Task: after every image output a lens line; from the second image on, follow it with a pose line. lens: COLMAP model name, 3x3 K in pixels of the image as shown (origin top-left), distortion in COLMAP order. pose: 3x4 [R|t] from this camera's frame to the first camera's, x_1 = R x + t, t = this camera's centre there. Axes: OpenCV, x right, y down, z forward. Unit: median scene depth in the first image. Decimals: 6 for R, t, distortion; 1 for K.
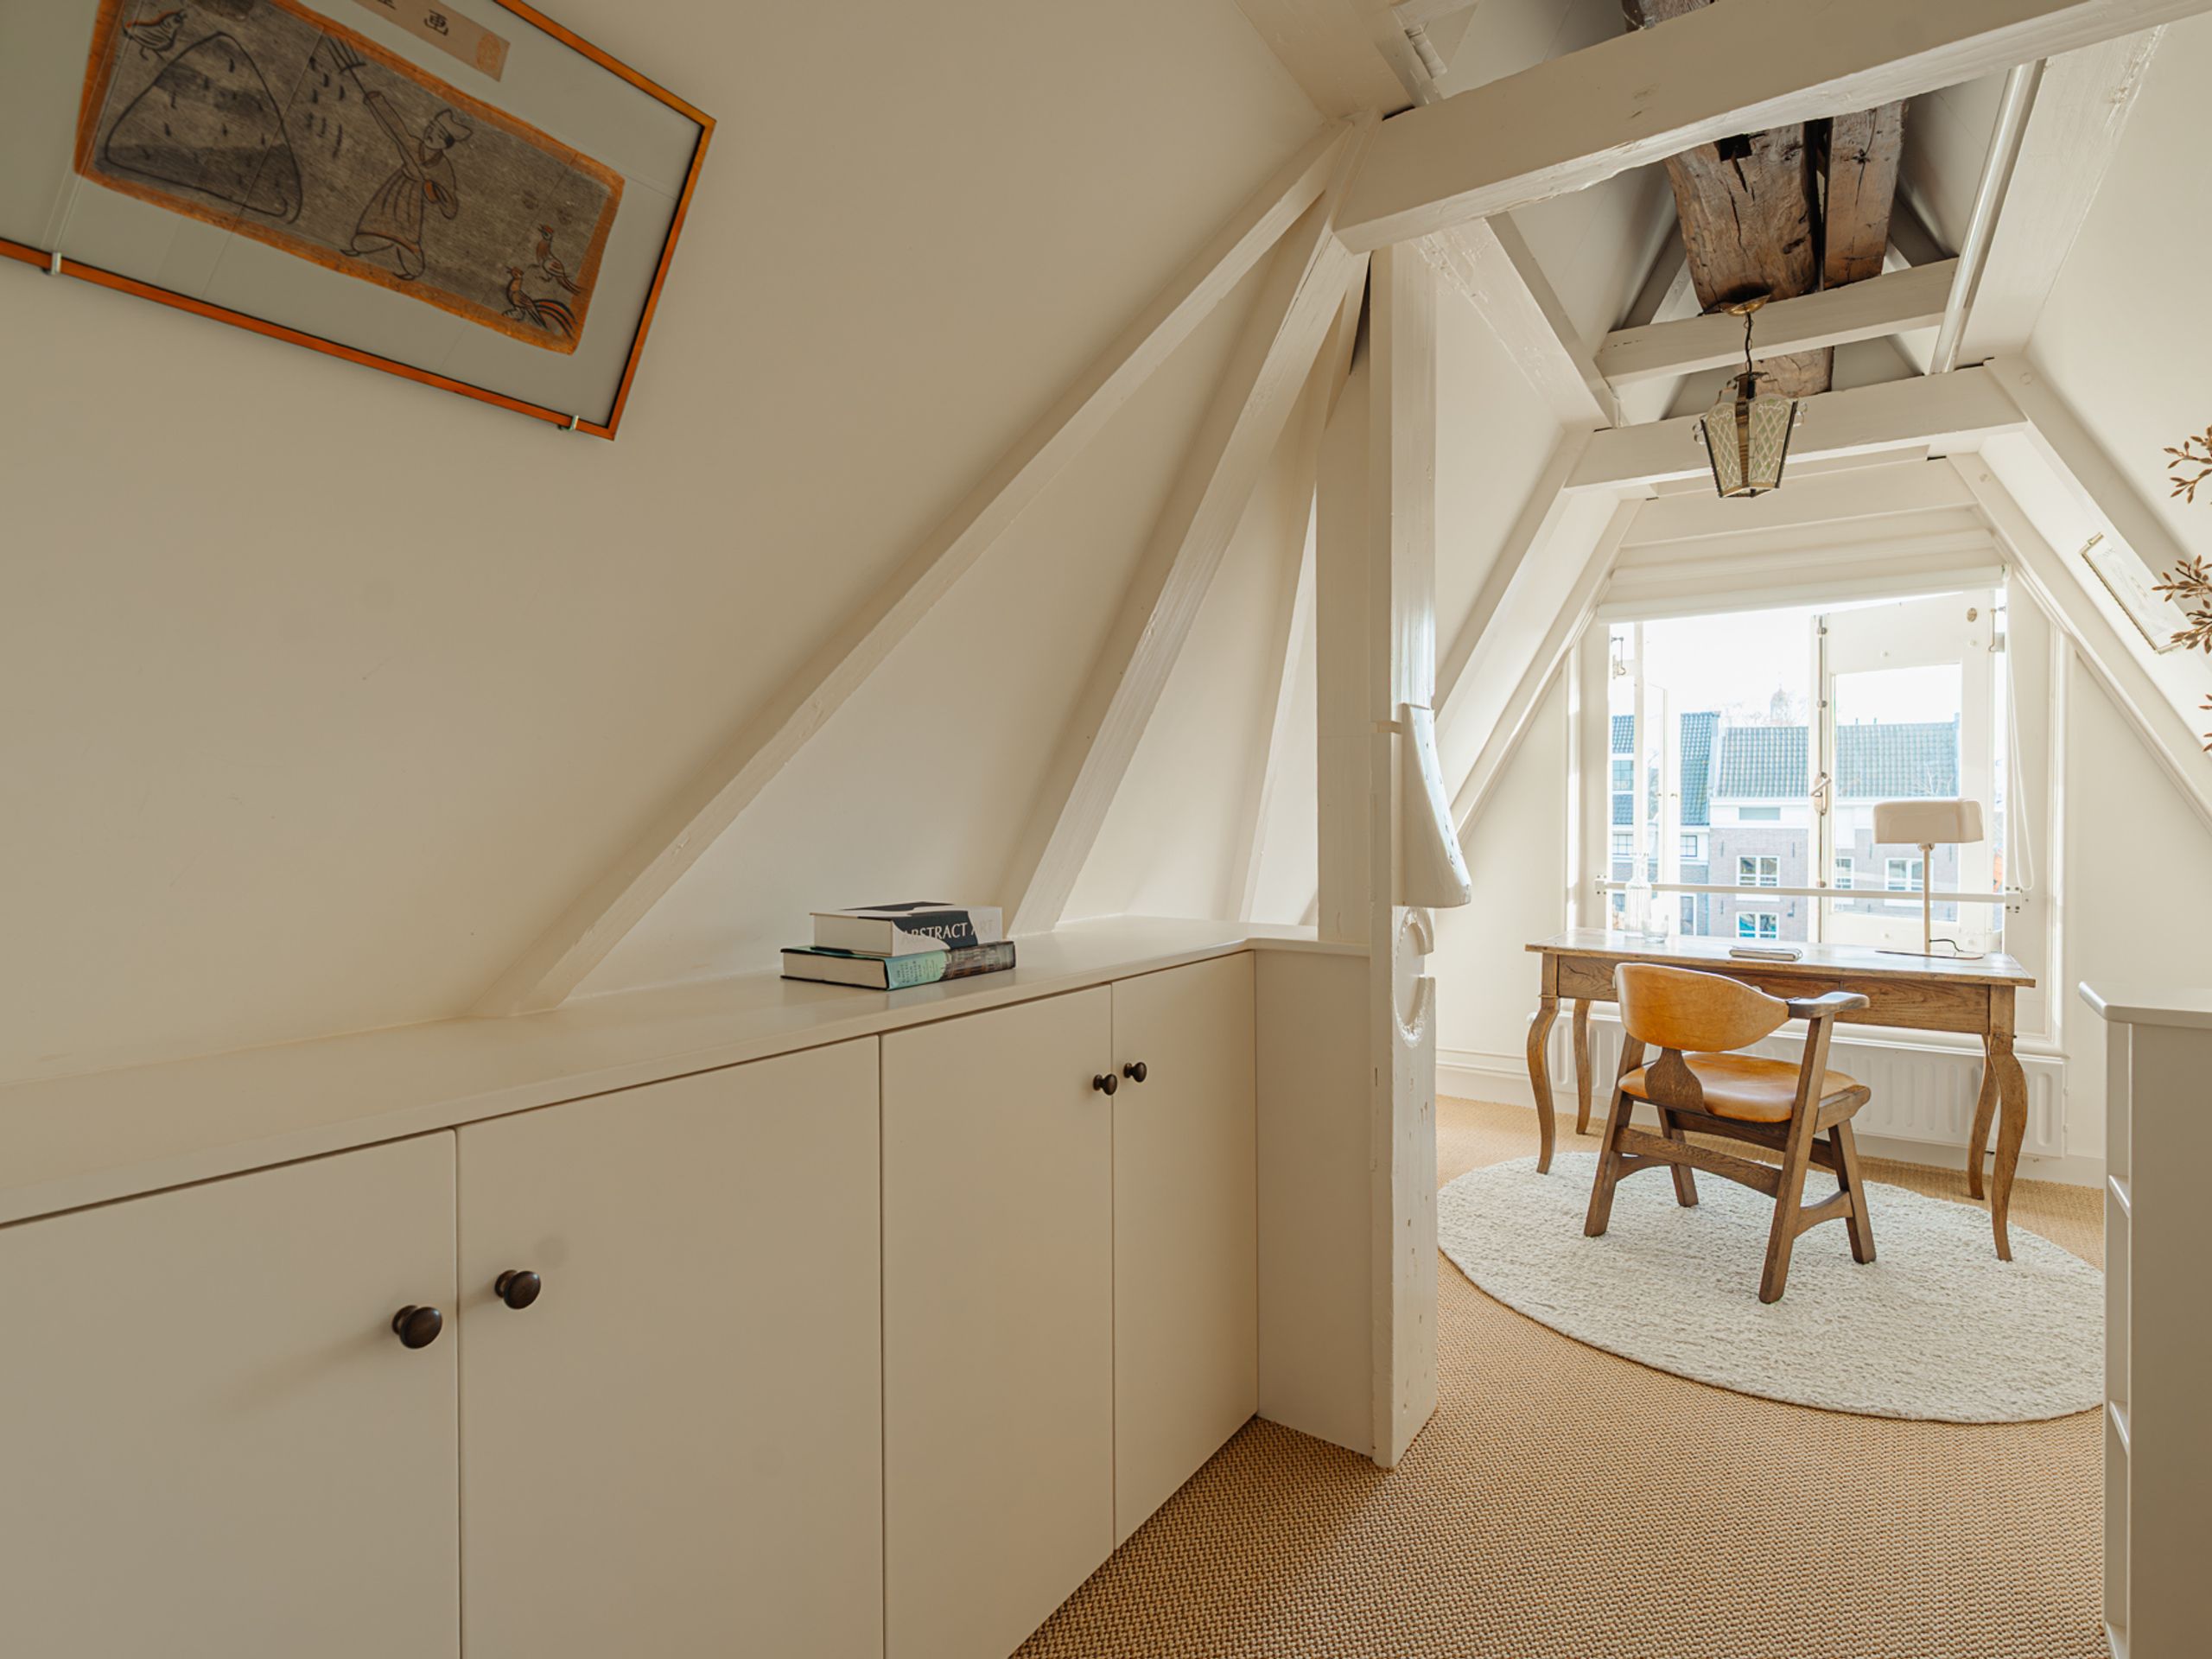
lens RADIAL K [[1143.6, 0, 1106.0], [0, 1143.6, 829.5], [0, 0, 1]] dist [-0.002955, 0.000356]
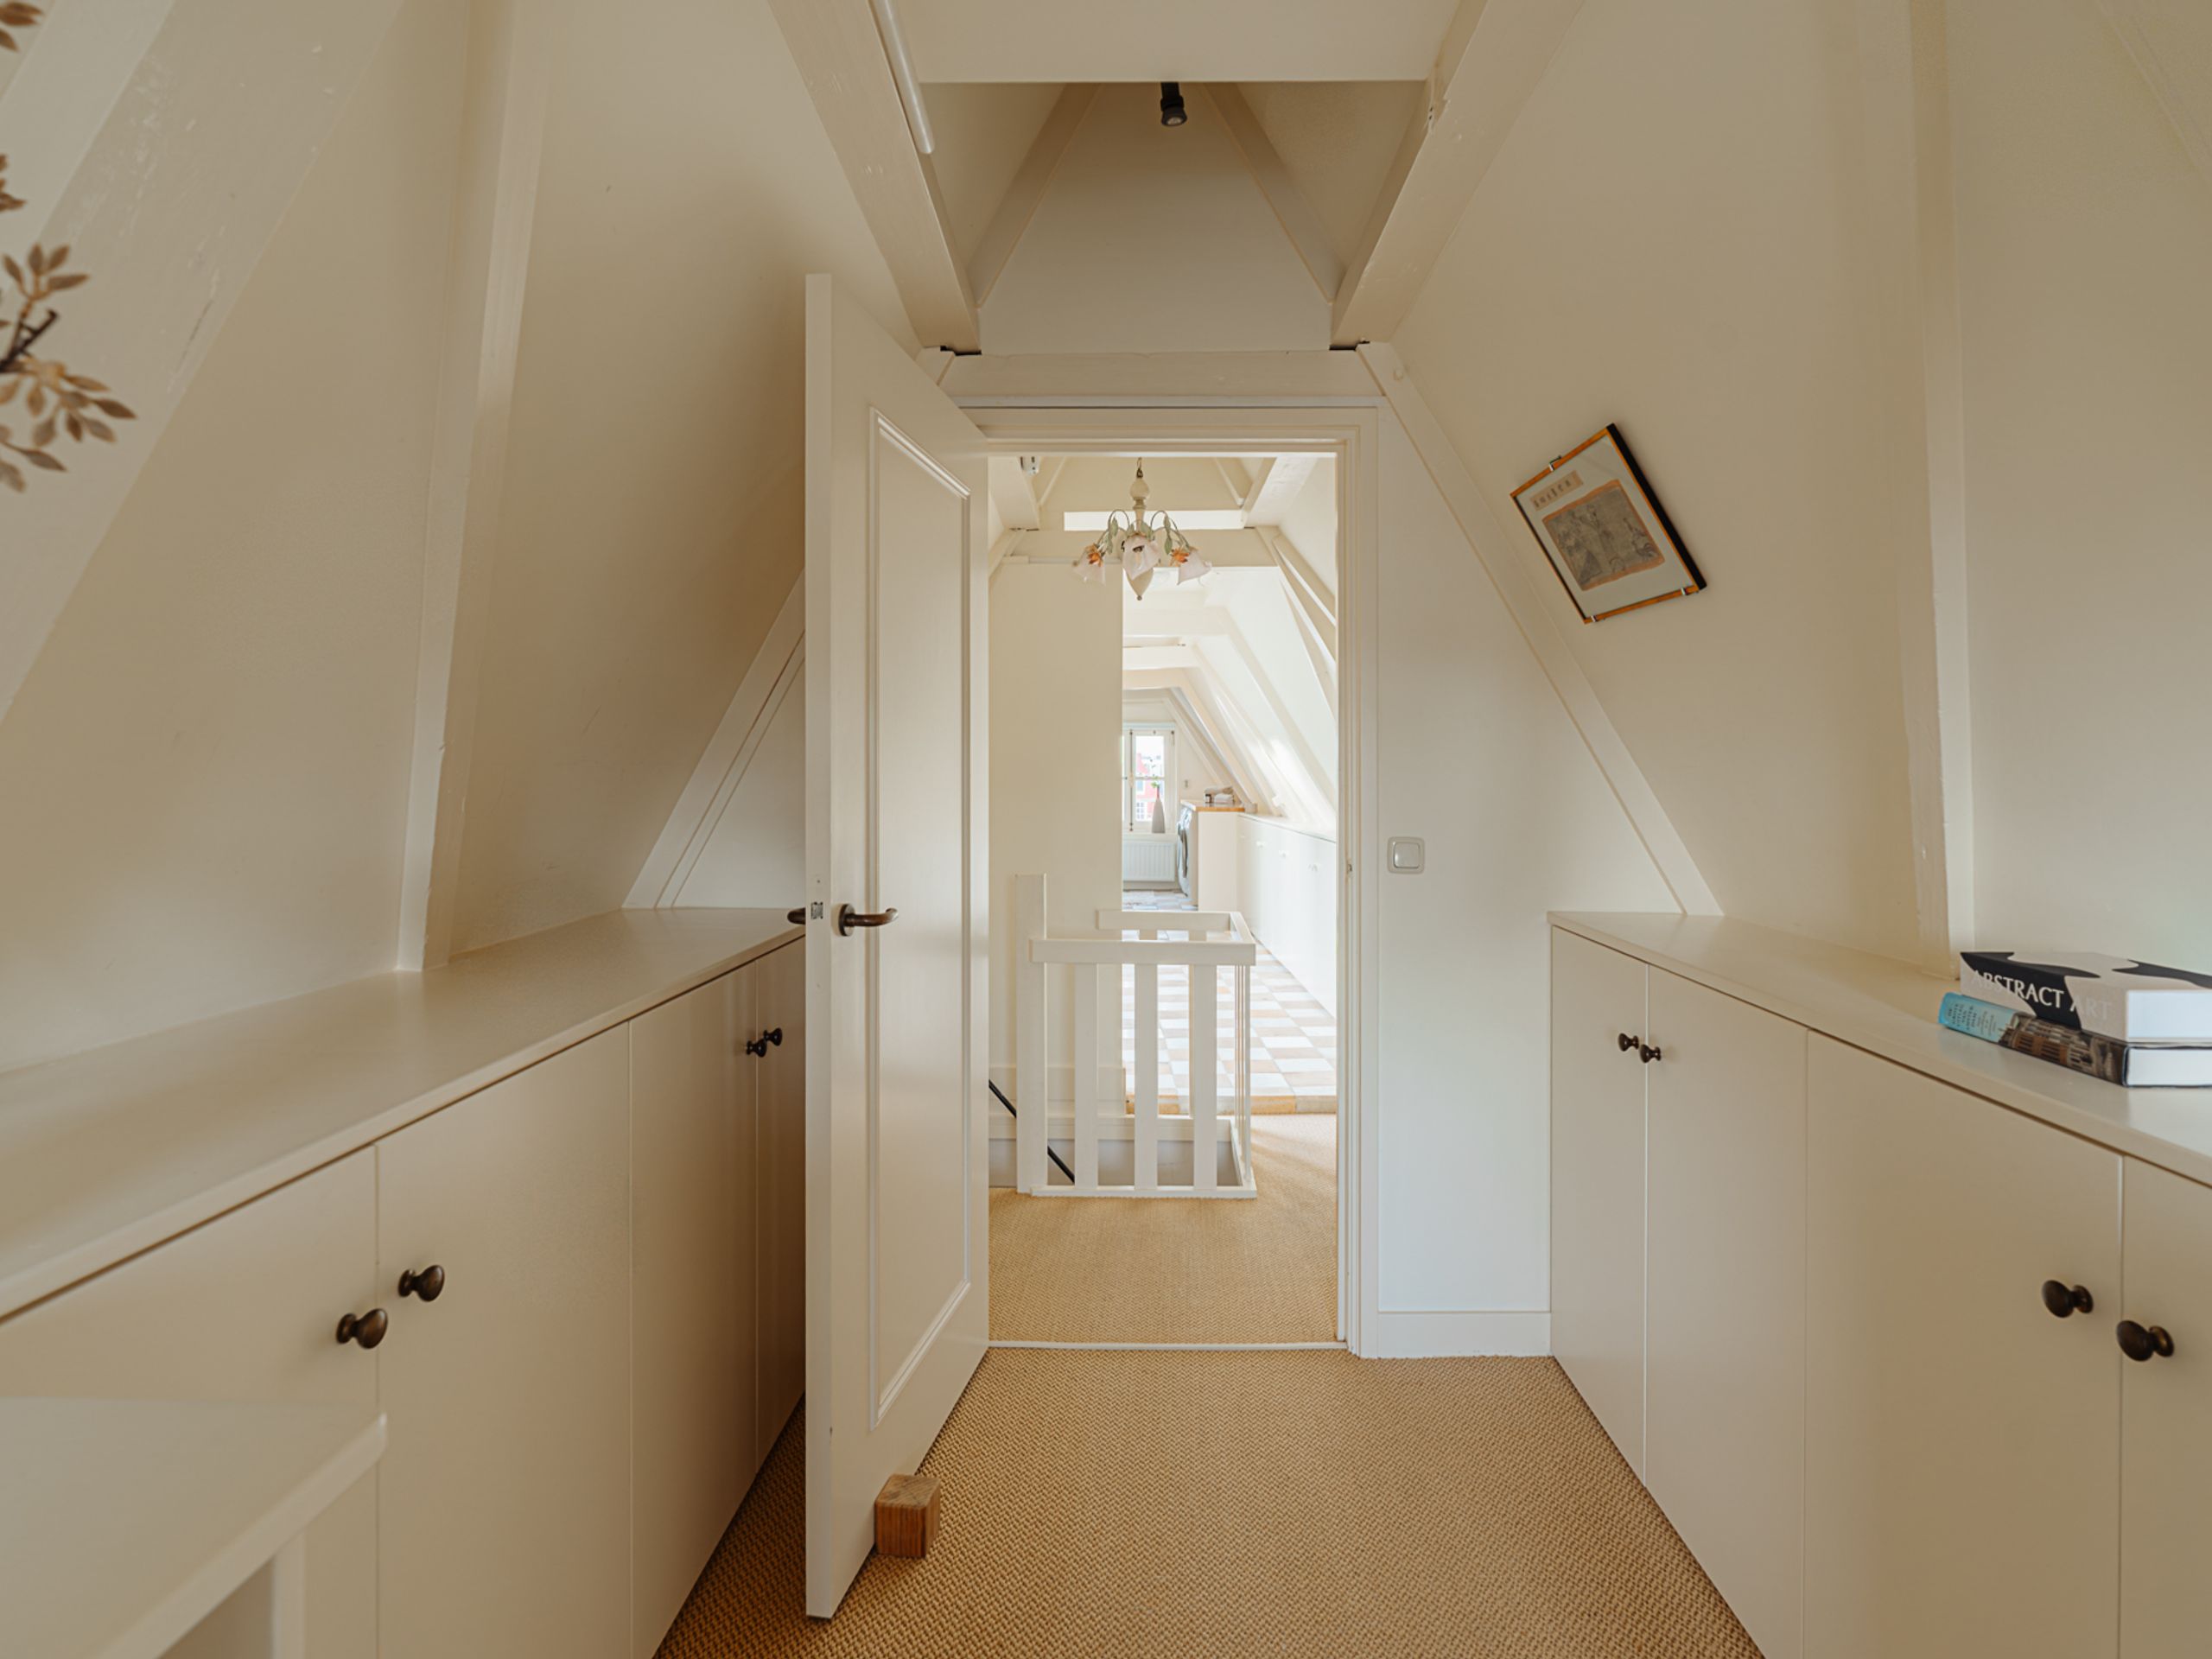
lens RADIAL K [[1143.6, 0, 1106.0], [0, 1143.6, 829.5], [0, 0, 1]] dist [-0.002955, 0.000356]
pose [[-0.837126, 0.038771, -0.545635, 0.815723], [-0.004910, 0.996912, 0.078371, -0.079744], [0.546988, 0.068286, -0.834350, 1.302808]]
